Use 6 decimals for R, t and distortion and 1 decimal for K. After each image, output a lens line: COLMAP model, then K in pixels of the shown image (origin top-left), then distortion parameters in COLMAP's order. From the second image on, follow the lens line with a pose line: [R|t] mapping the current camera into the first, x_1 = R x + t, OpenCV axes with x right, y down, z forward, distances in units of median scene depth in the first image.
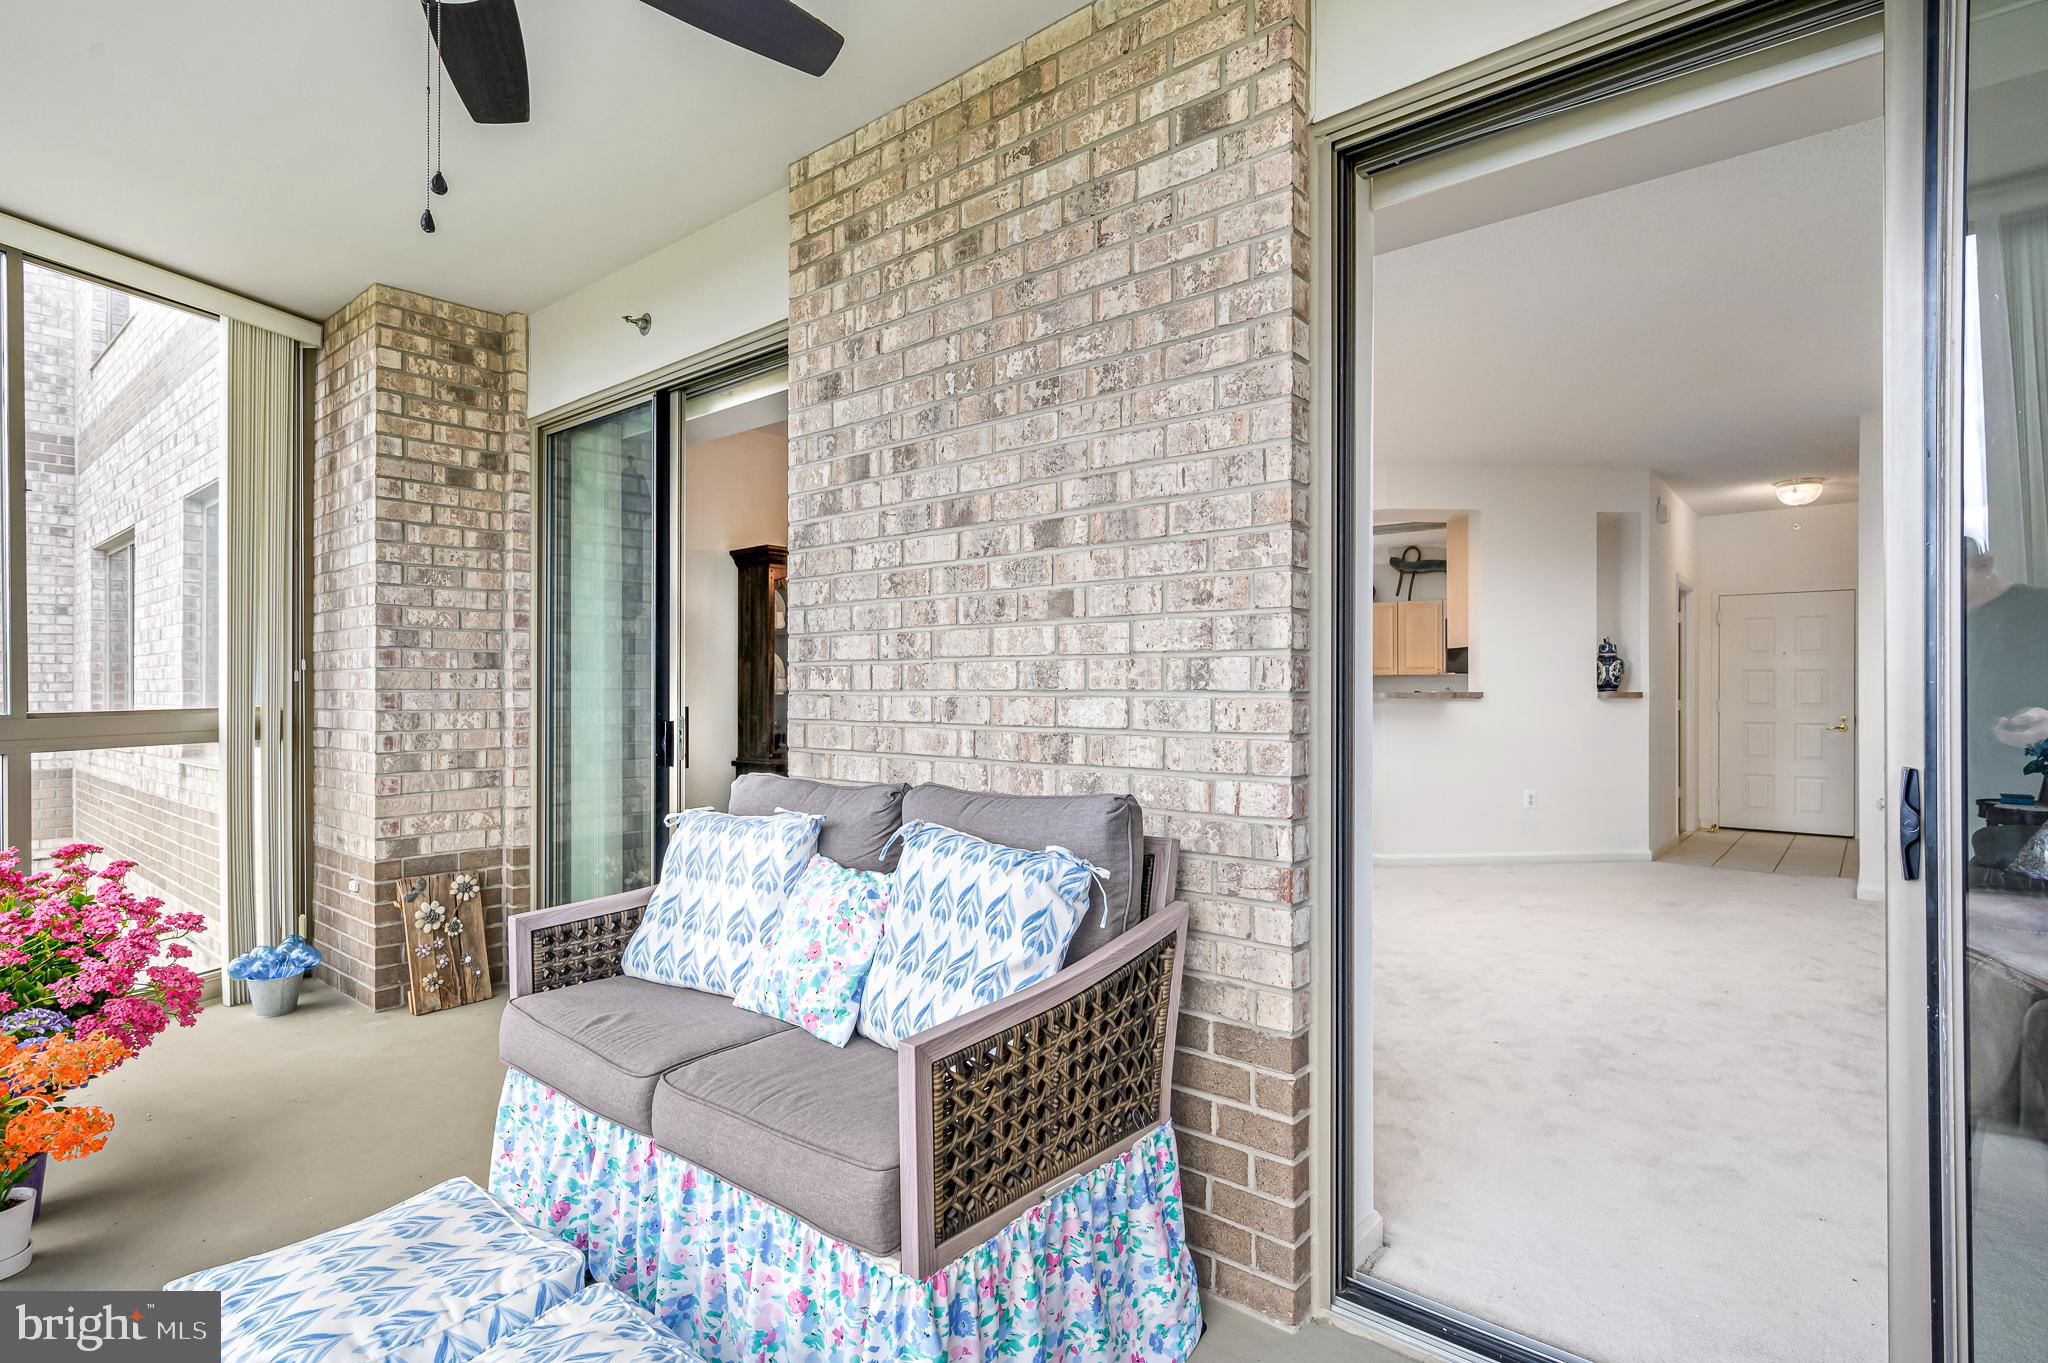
lens RADIAL K [[1028.7, 0, 1042.2], [0, 1028.7, 683.0], [0, 0, 1]] dist [-0.004538, 0.001780]
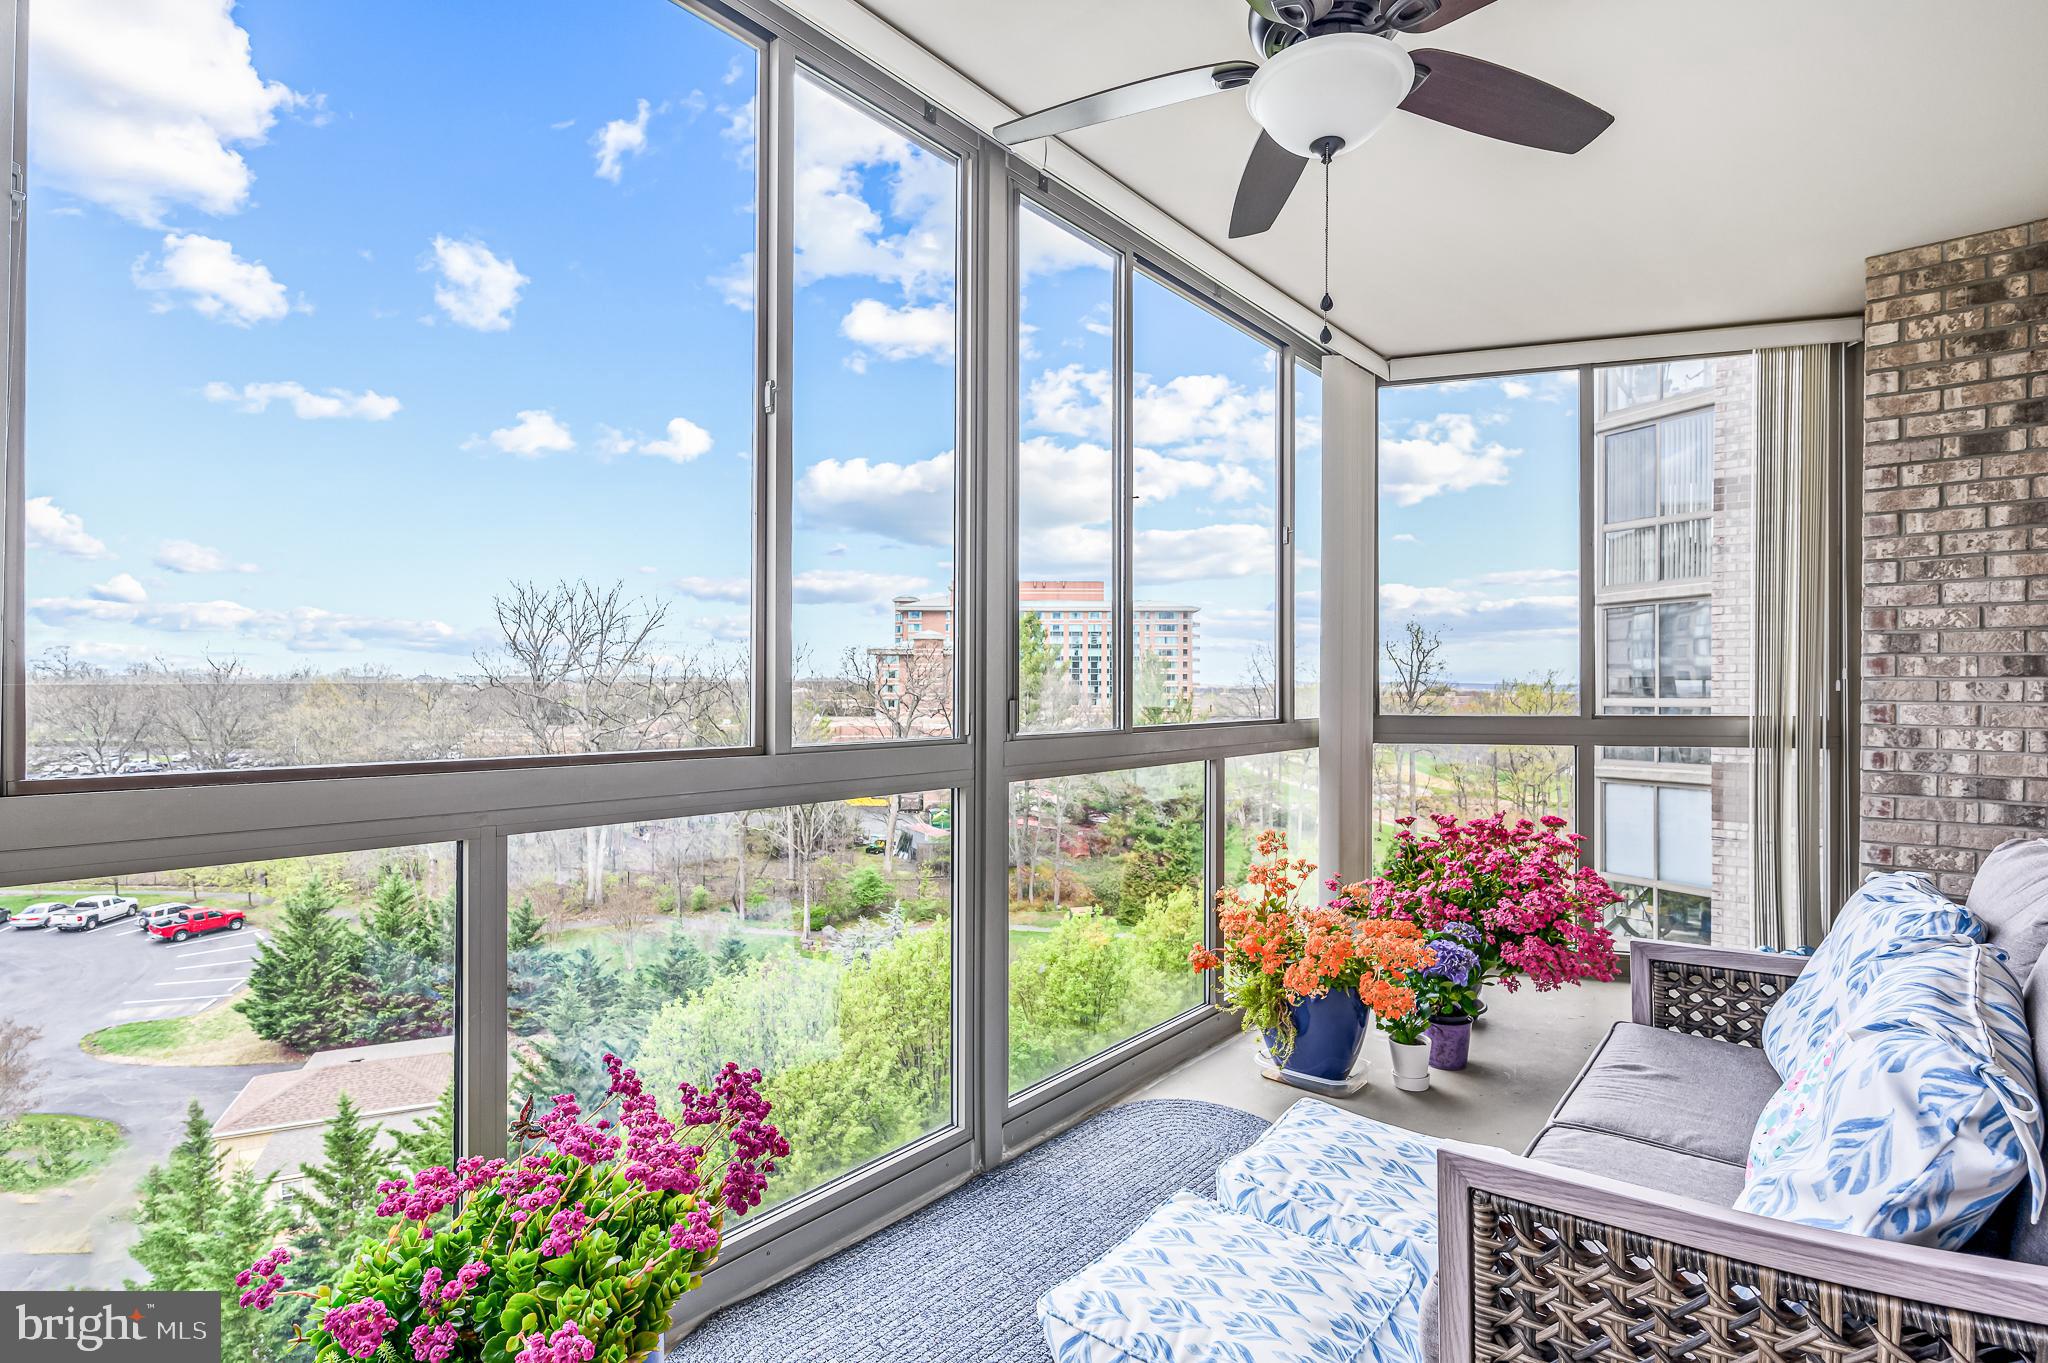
lens RADIAL K [[1028.7, 0, 1044.4], [0, 1028.7, 682.4], [0, 0, 1]] dist [-0.004538, 0.001780]
pose [[-0.024062, -0.002175, -0.999708, 0.275561], [-0.002777, 0.999994, -0.002109, -0.005710], [0.999707, 0.002726, -0.024068, 0.277780]]
